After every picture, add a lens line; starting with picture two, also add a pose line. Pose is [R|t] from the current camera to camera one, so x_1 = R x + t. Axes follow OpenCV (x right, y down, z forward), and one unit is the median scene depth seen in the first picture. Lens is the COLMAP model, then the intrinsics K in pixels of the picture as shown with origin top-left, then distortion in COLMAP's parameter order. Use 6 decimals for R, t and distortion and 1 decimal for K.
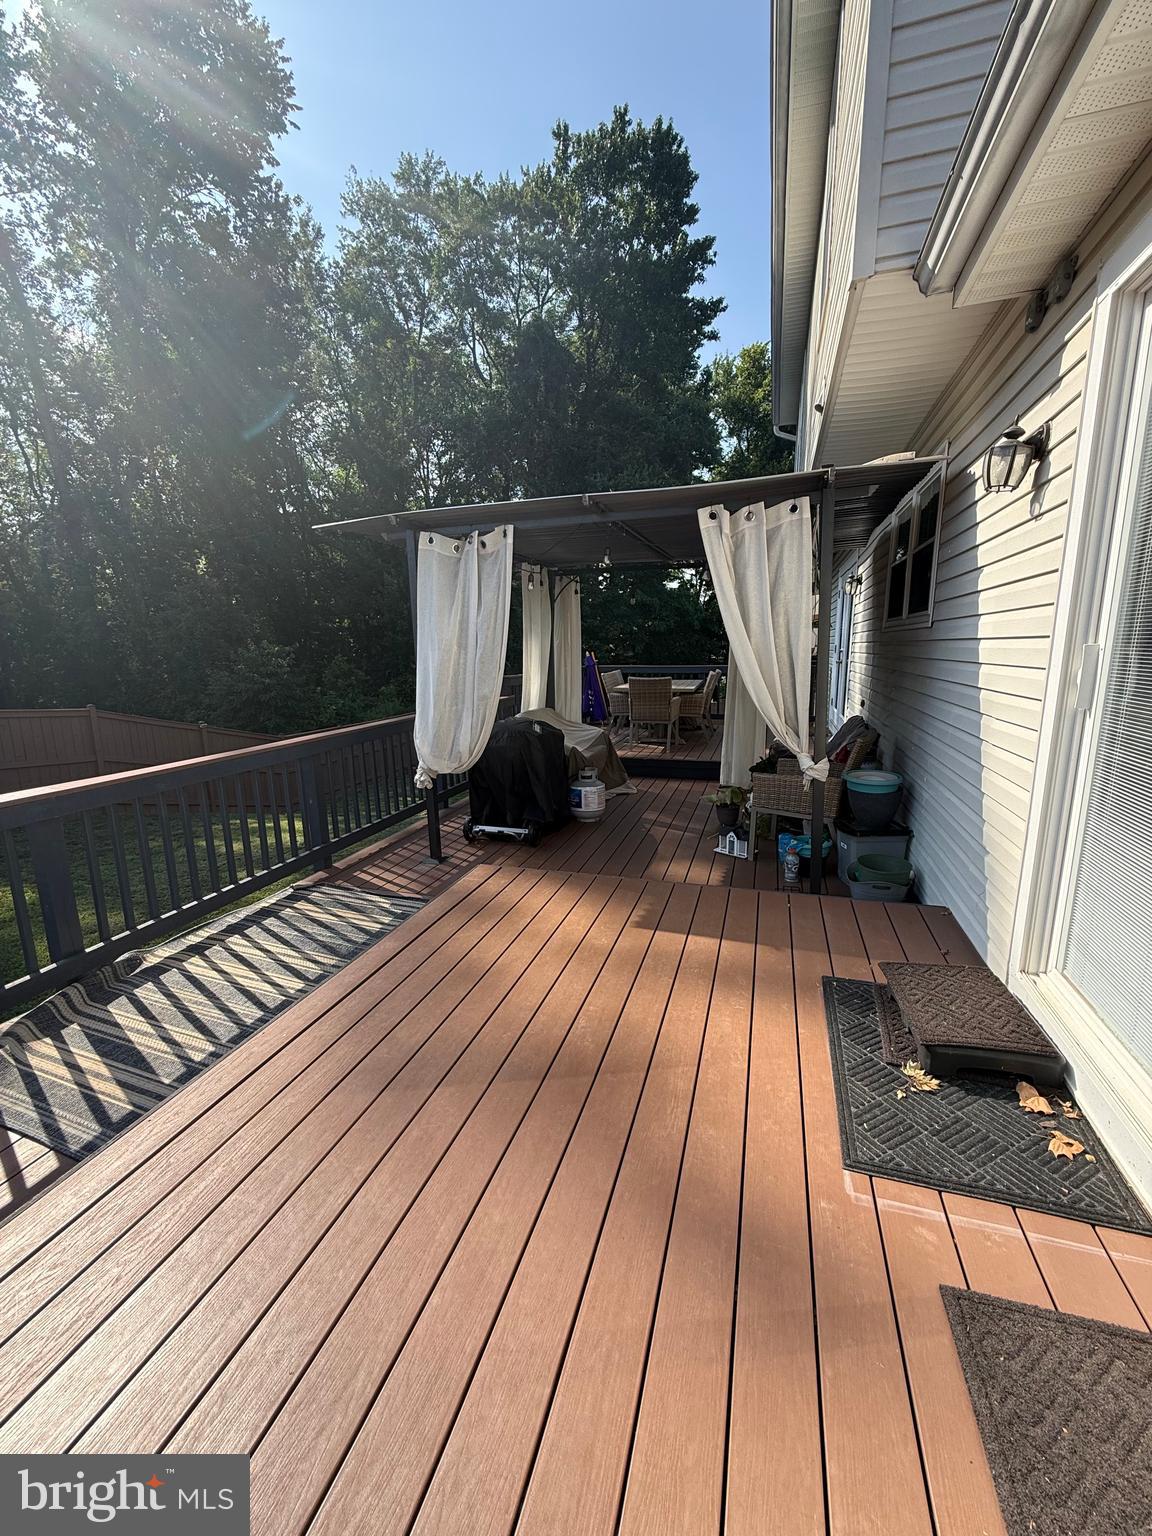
lens RADIAL K [[611.0, 0, 583.3], [0, 611.0, 769.4], [0, 0, 1]] dist [-0.001981, 0.000746]
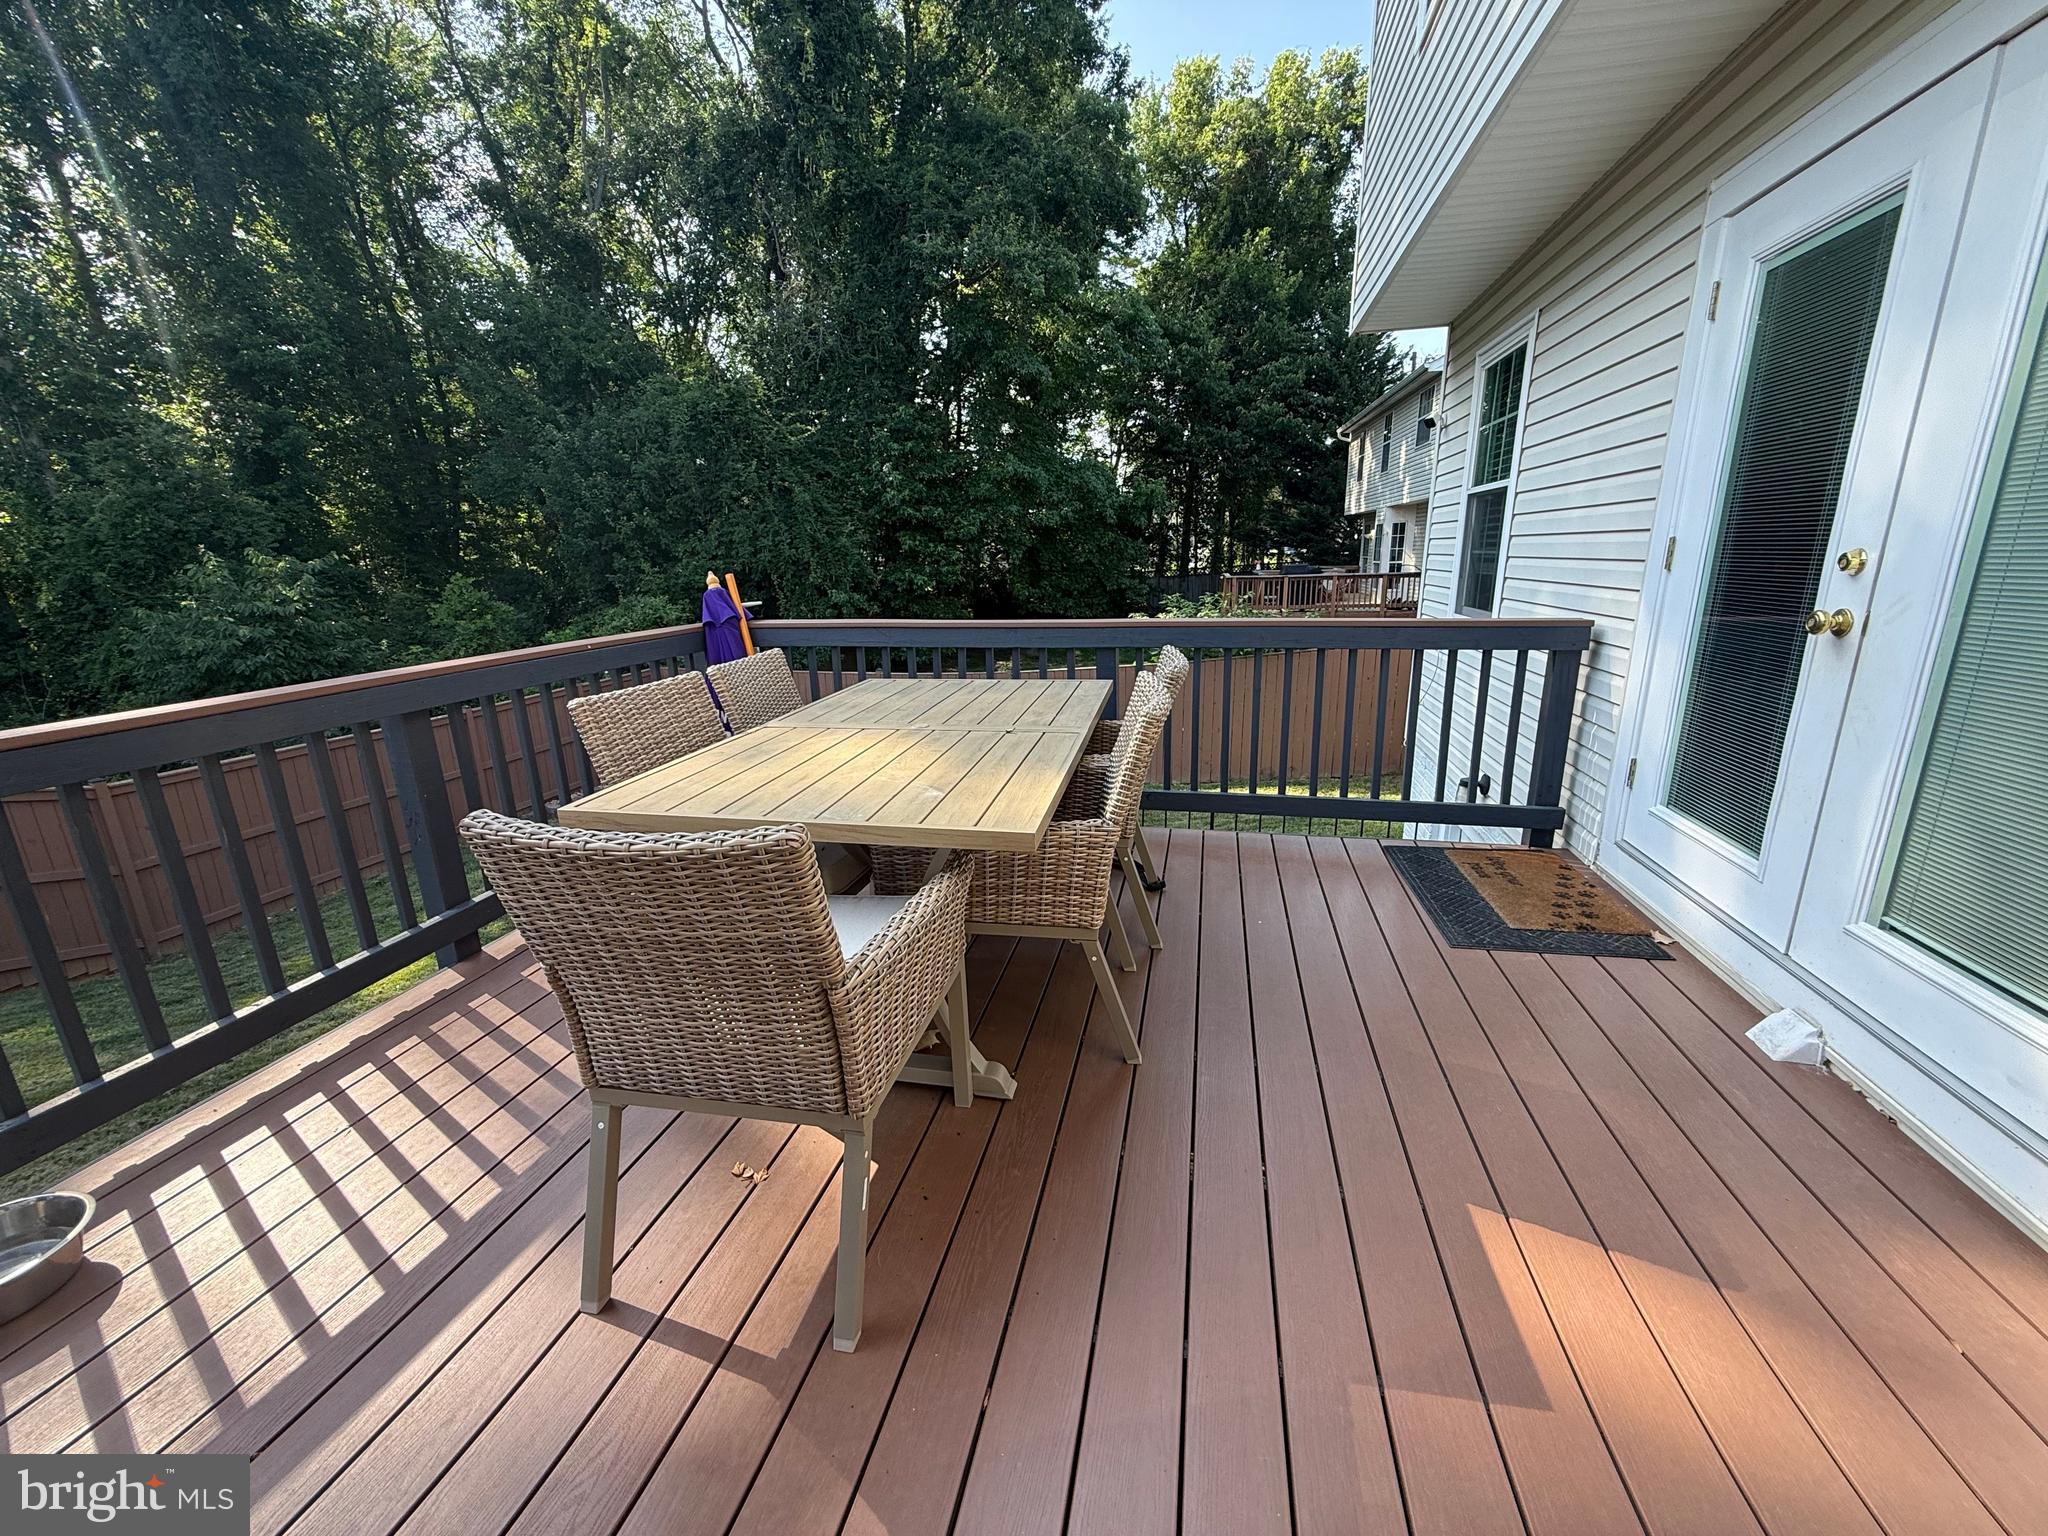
lens RADIAL K [[814.7, 0, 1023.7], [0, 814.7, 766.2], [0, 0, 1]] dist [-0.001981, 0.000746]
pose [[0.997337, -0.026730, 0.067851, 0.042449], [0.022765, 0.998024, 0.058559, -0.042519], [-0.069282, -0.056858, 0.995975, 0.208997]]
